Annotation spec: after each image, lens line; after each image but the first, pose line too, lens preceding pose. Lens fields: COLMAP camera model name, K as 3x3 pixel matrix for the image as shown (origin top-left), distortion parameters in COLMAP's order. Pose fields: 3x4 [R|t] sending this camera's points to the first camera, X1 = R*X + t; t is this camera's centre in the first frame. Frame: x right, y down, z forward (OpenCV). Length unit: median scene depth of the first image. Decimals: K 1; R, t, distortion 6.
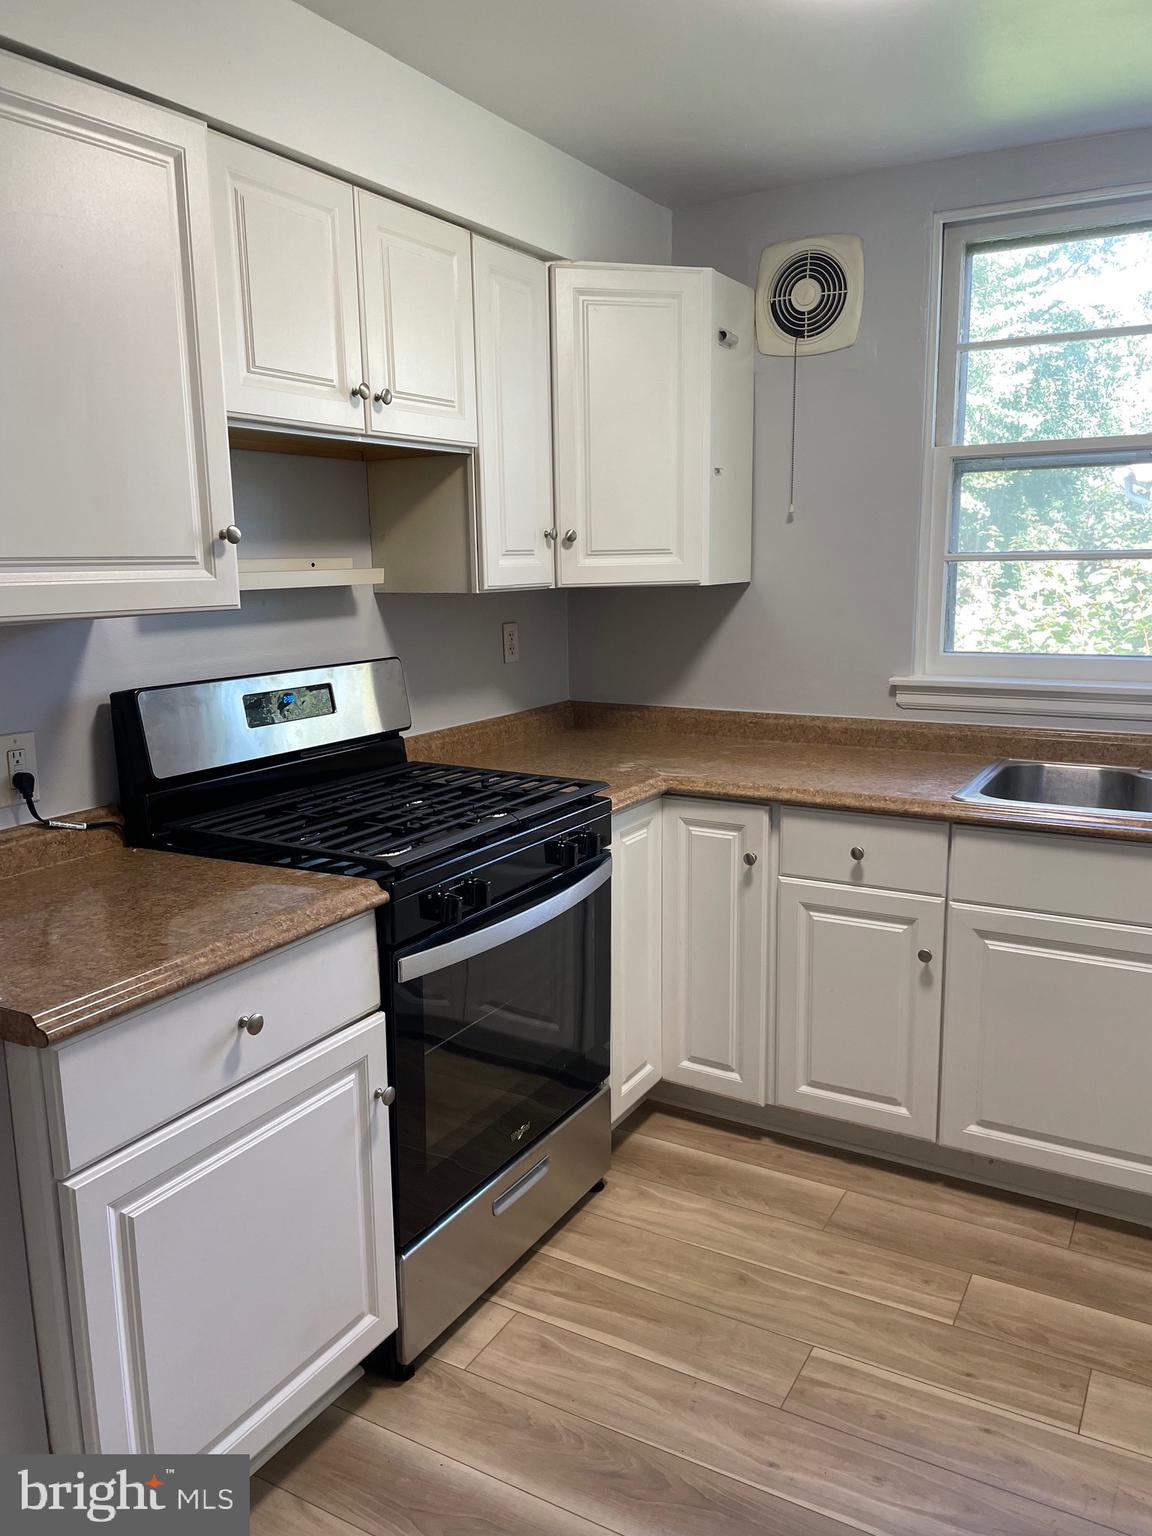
lens RADIAL K [[1171.2, 0, 576.0], [0, 1171.2, 768.0], [0, 0, 1]] dist [0.083803, -0.099971]
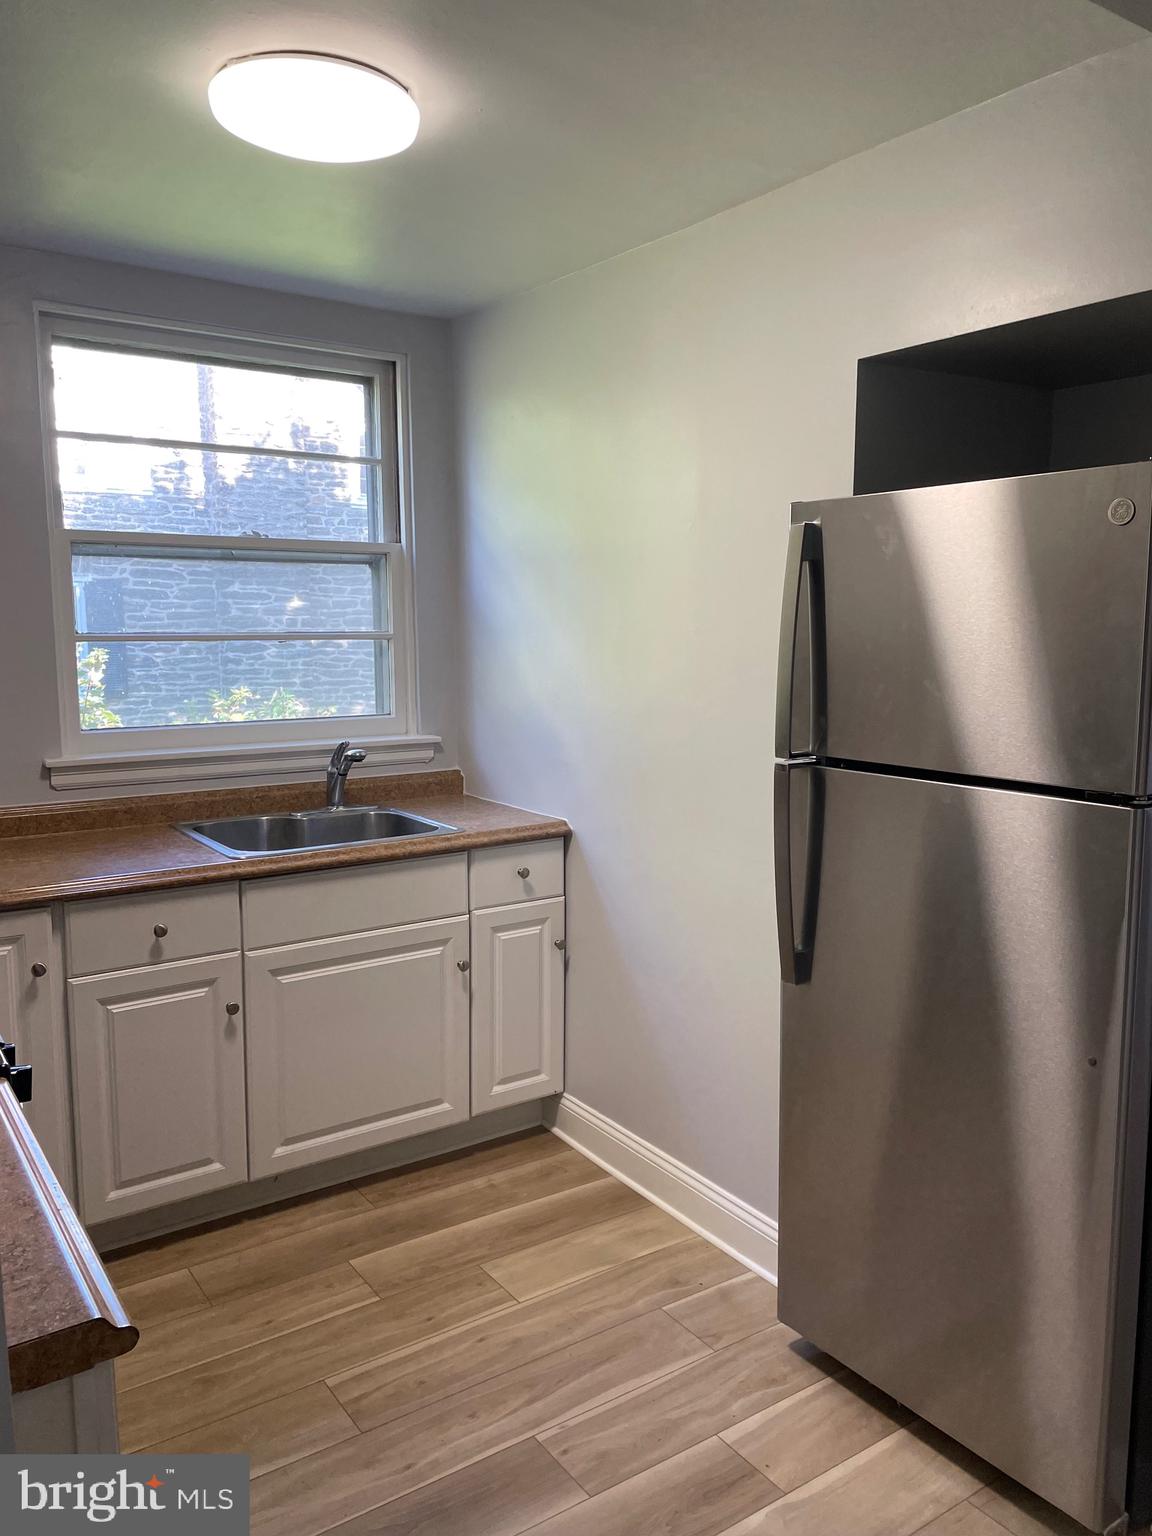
lens RADIAL K [[1171.2, 0, 576.0], [0, 1171.2, 768.0], [0, 0, 1]] dist [0.083803, -0.099971]
pose [[0.437055, -0.105594, 0.893215, -0.503024], [0.158924, 0.986526, 0.038863, -0.048130], [-0.885283, 0.124968, 0.447947, 0.220081]]
